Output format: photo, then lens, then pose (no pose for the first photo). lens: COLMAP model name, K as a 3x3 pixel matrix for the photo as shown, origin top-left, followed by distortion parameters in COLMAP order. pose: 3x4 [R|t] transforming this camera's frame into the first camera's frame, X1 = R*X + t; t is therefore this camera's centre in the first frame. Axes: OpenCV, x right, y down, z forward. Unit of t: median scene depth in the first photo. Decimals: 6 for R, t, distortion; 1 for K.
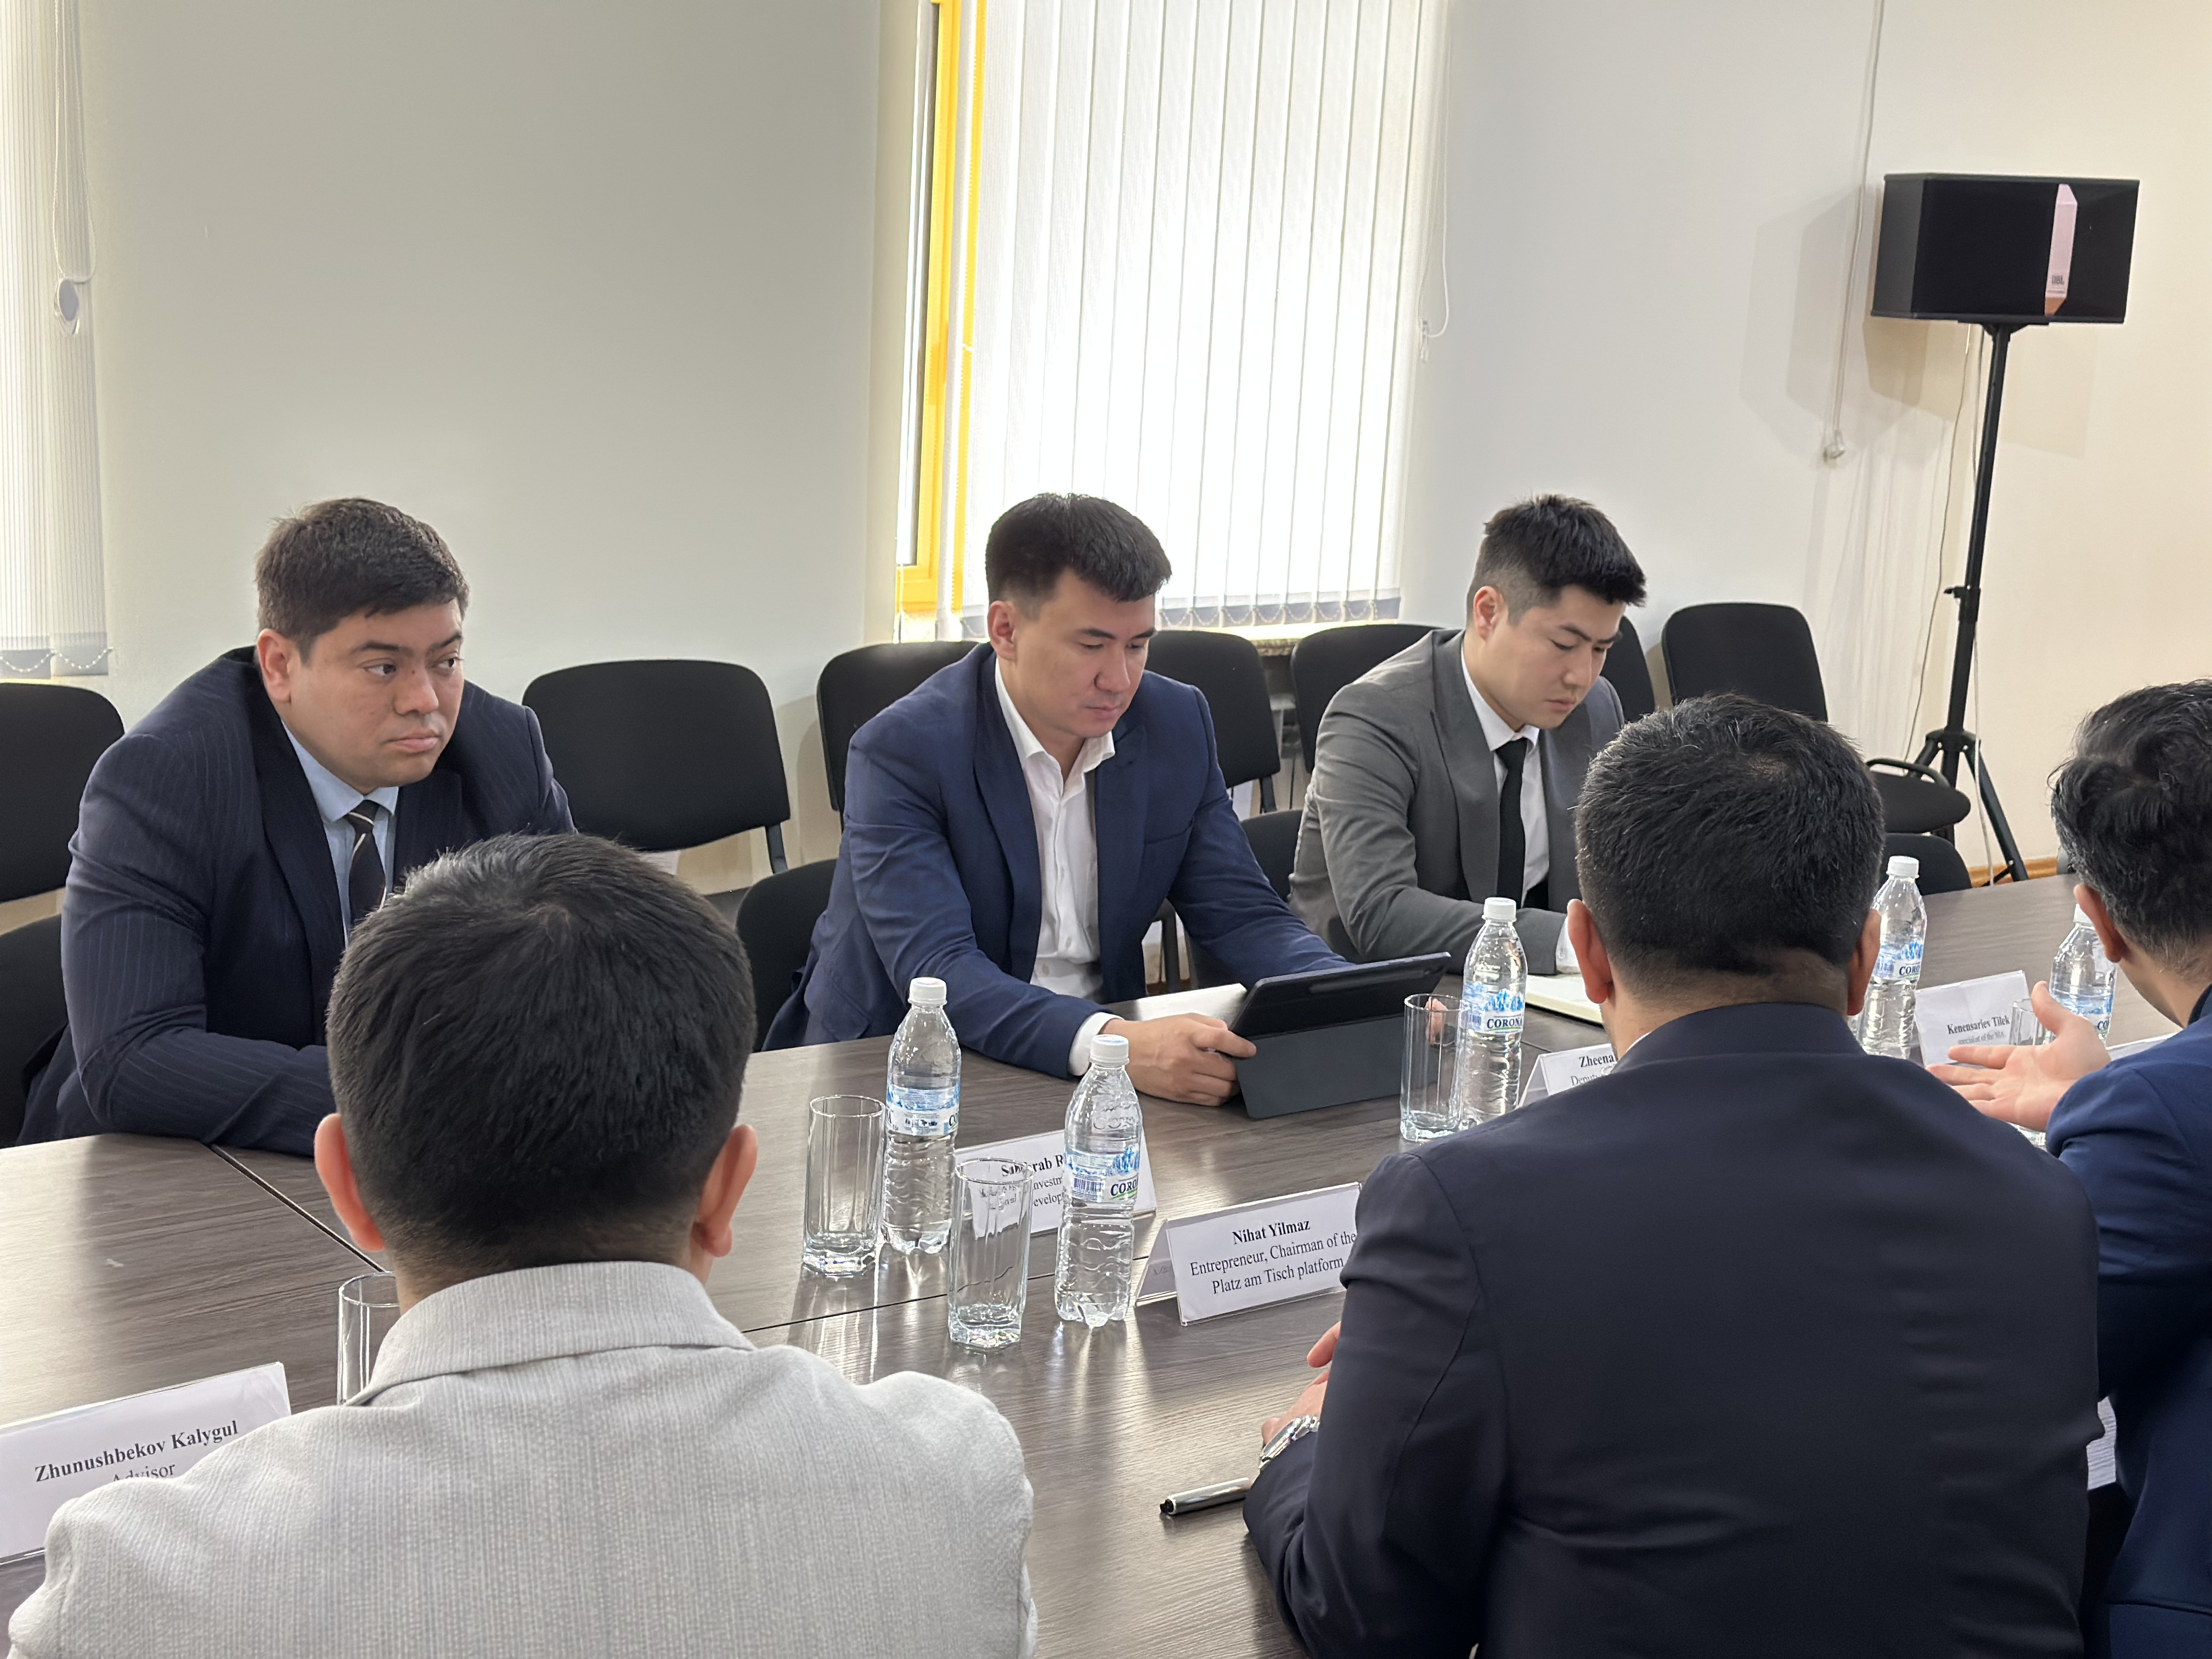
lens RADIAL K [[3285.9, 0, 1106.7], [0, 3285.9, 929.1], [0, 0, 1]] dist [0.260946, -0.109713]
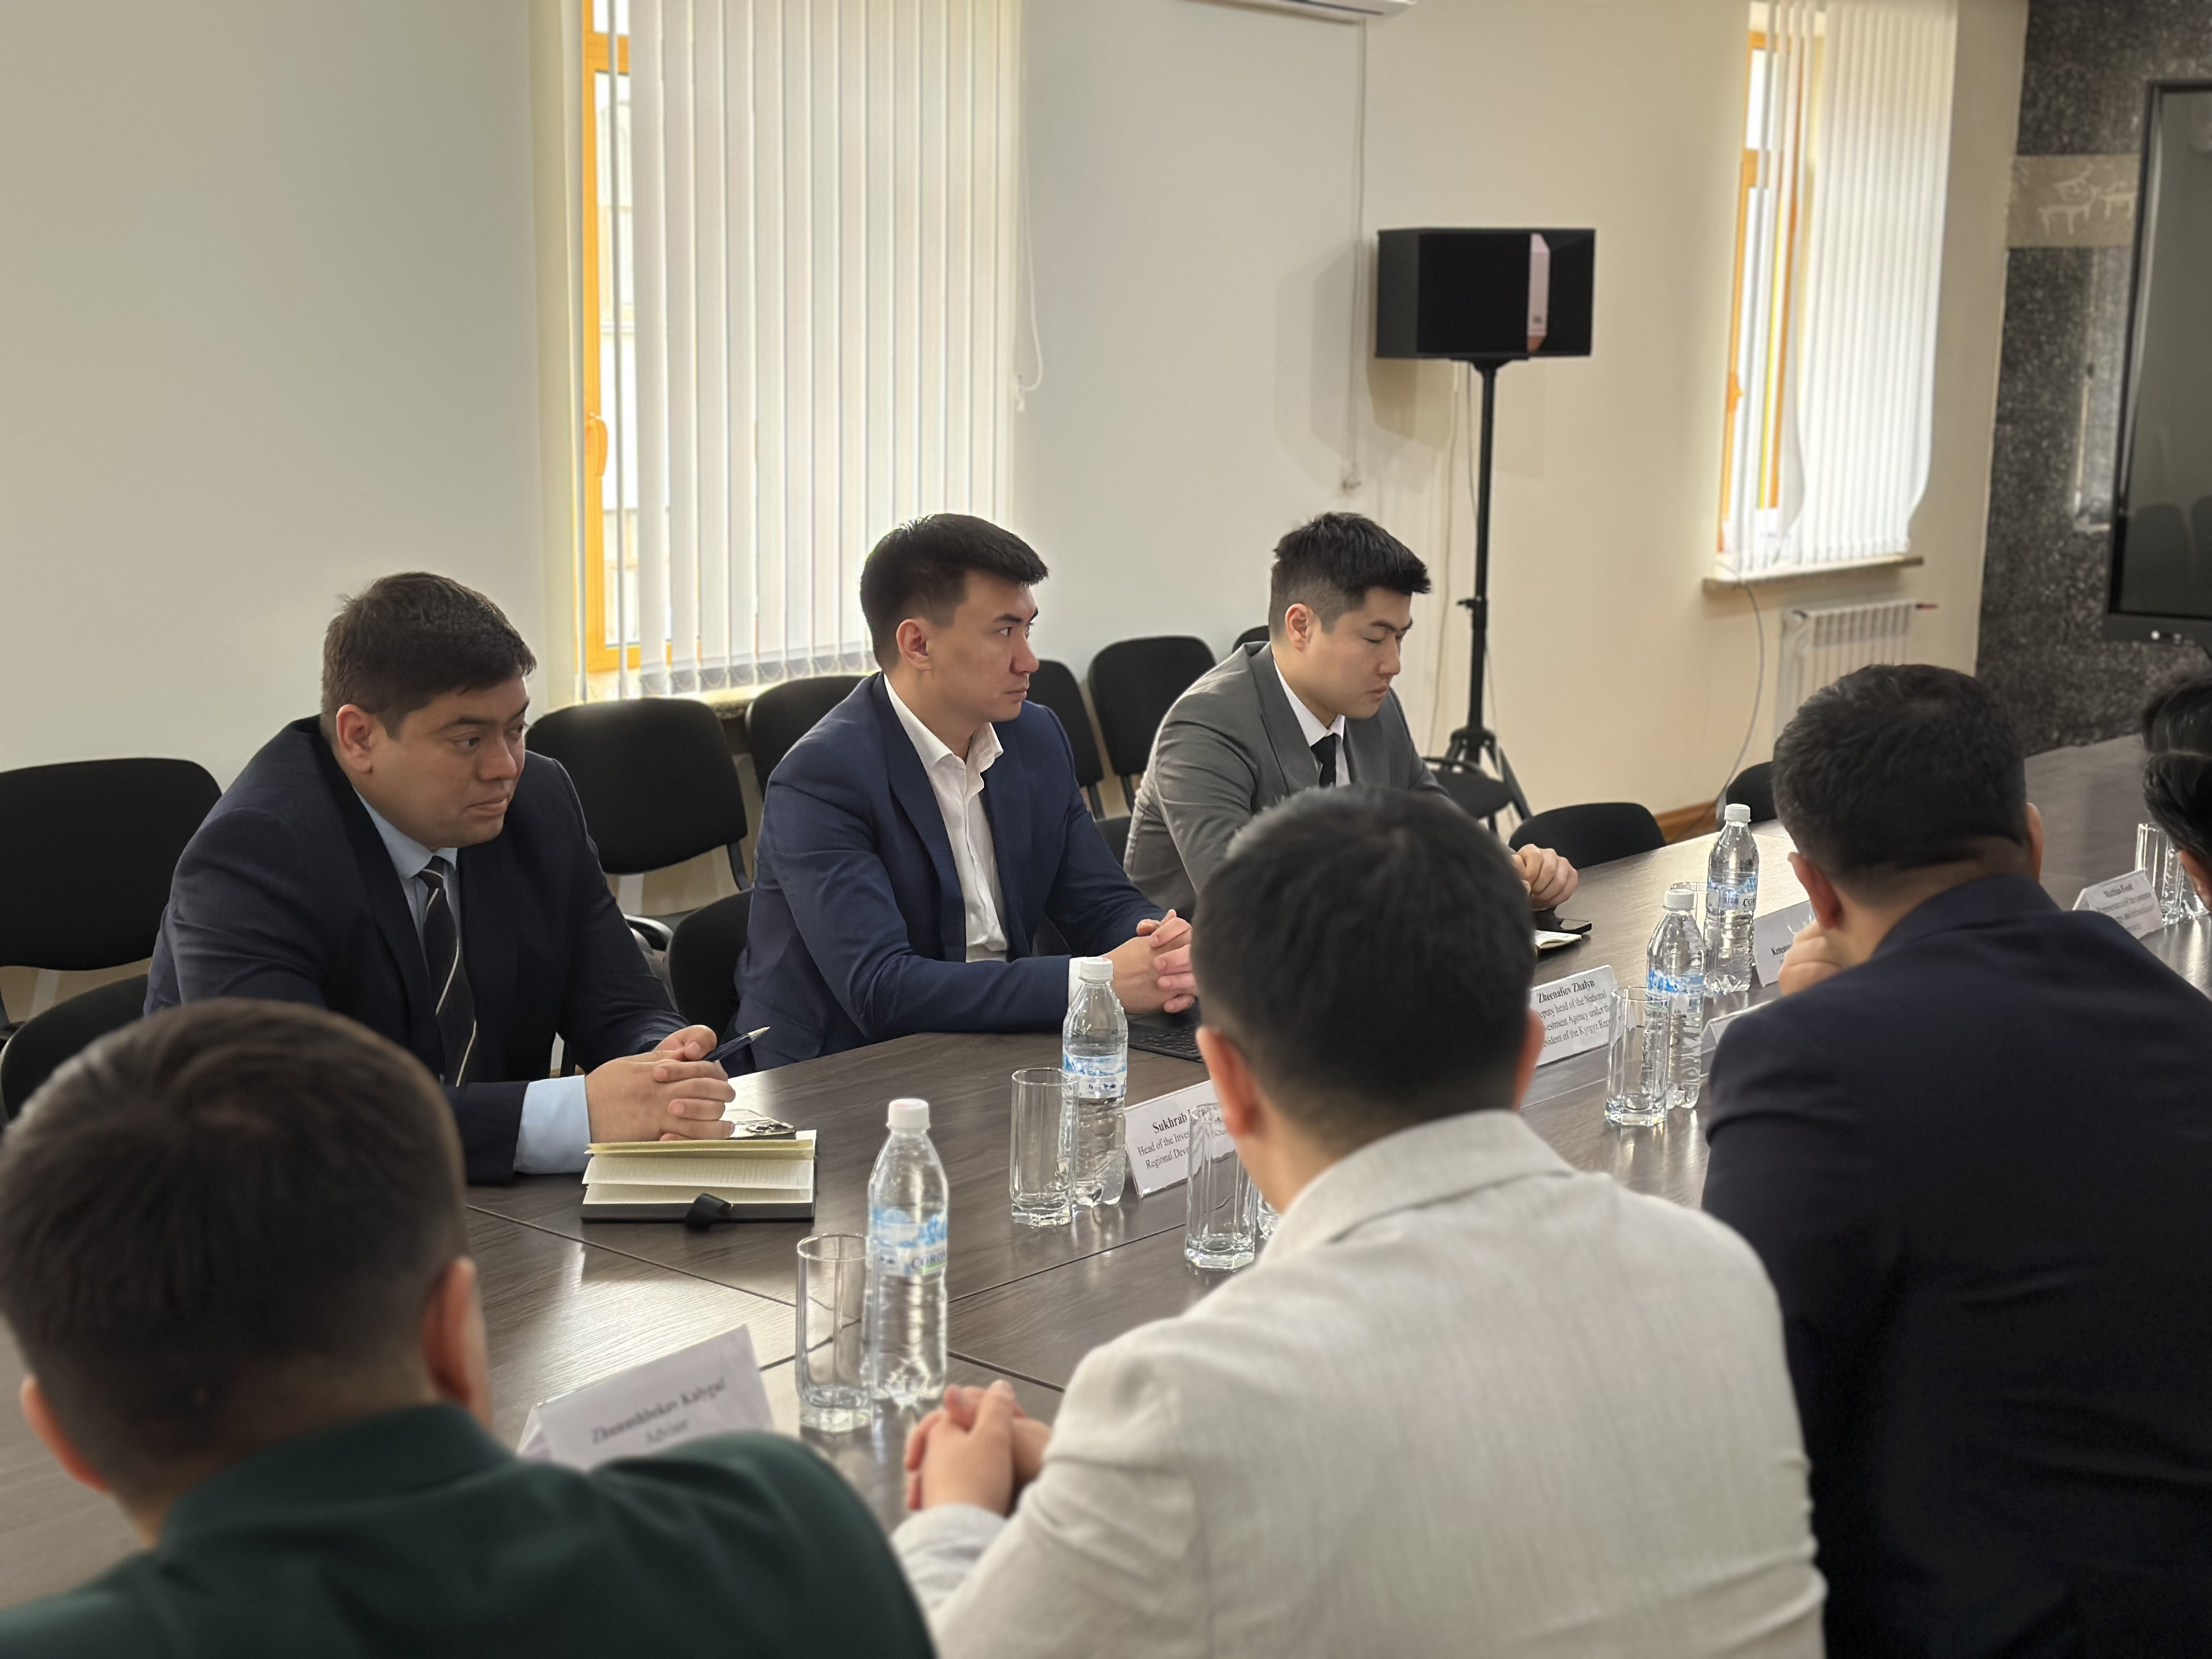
lens RADIAL K [[3285.9, 0, 1106.7], [0, 3285.9, 929.1], [0, 0, 1]] dist [0.260946, -0.109713]
pose [[0.969859, -0.088701, 0.226948, -0.125535], [0.093641, 0.995544, -0.011073, 0.007671], [-0.224954, 0.031991, 0.973844, -0.033876]]
